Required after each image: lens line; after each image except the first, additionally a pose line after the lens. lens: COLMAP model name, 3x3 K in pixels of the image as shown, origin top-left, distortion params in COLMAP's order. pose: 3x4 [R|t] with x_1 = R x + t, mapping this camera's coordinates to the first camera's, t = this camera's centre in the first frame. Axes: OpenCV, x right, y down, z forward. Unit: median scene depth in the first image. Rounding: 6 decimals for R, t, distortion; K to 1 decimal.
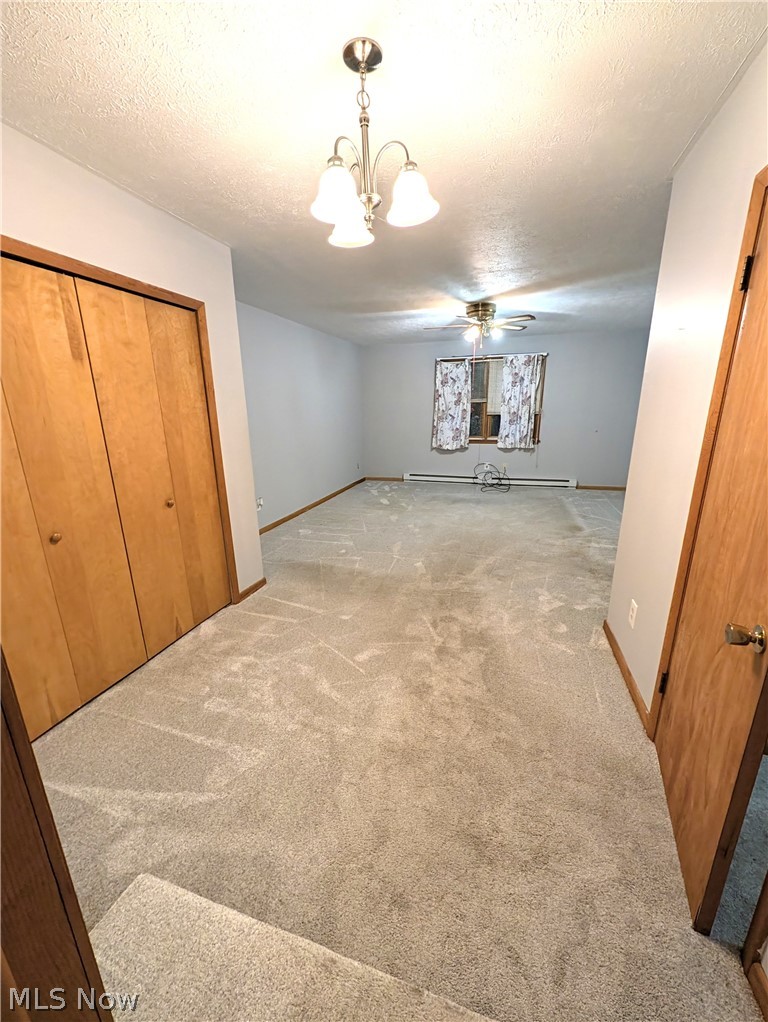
lens RADIAL K [[396.7, 0, 384.0], [0, 396.7, 511.0], [0, 0, 1]] dist [0.000354, 0.000108]
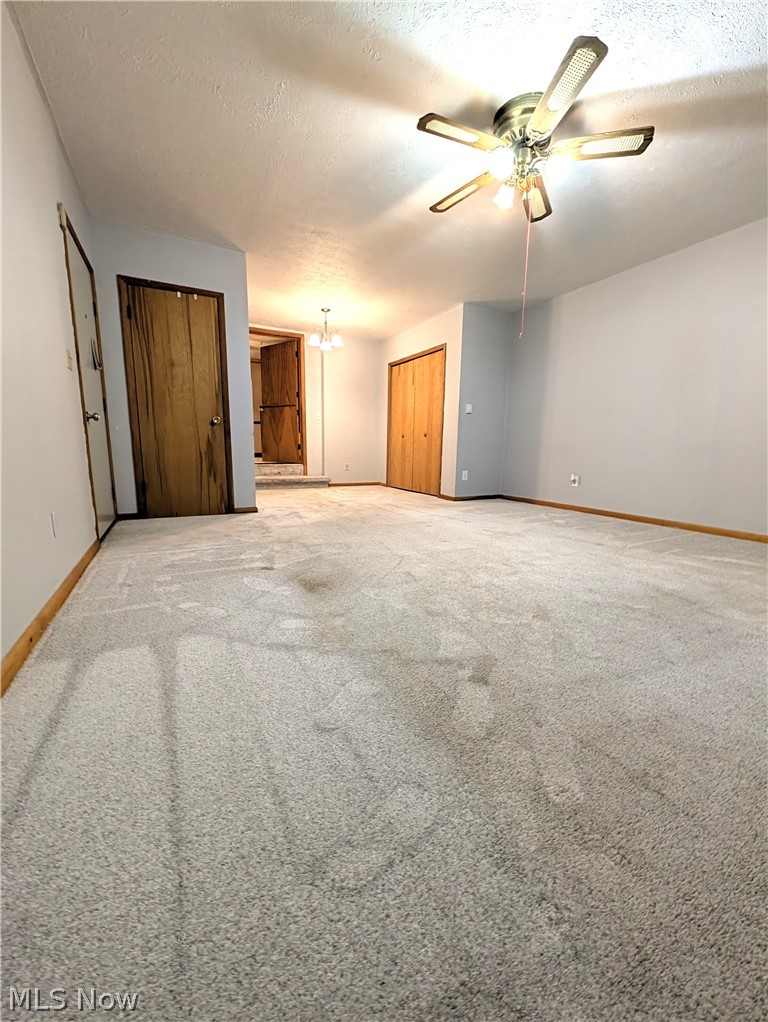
lens RADIAL K [[396.7, 0, 384.0], [0, 396.7, 511.0], [0, 0, 1]] dist [0.000354, 0.000108]
pose [[-0.699434, 0.119613, -0.704617, 1.416238], [-0.194422, 0.916871, 0.348637, -0.392453], [0.687744, 0.380842, -0.618035, 2.498668]]
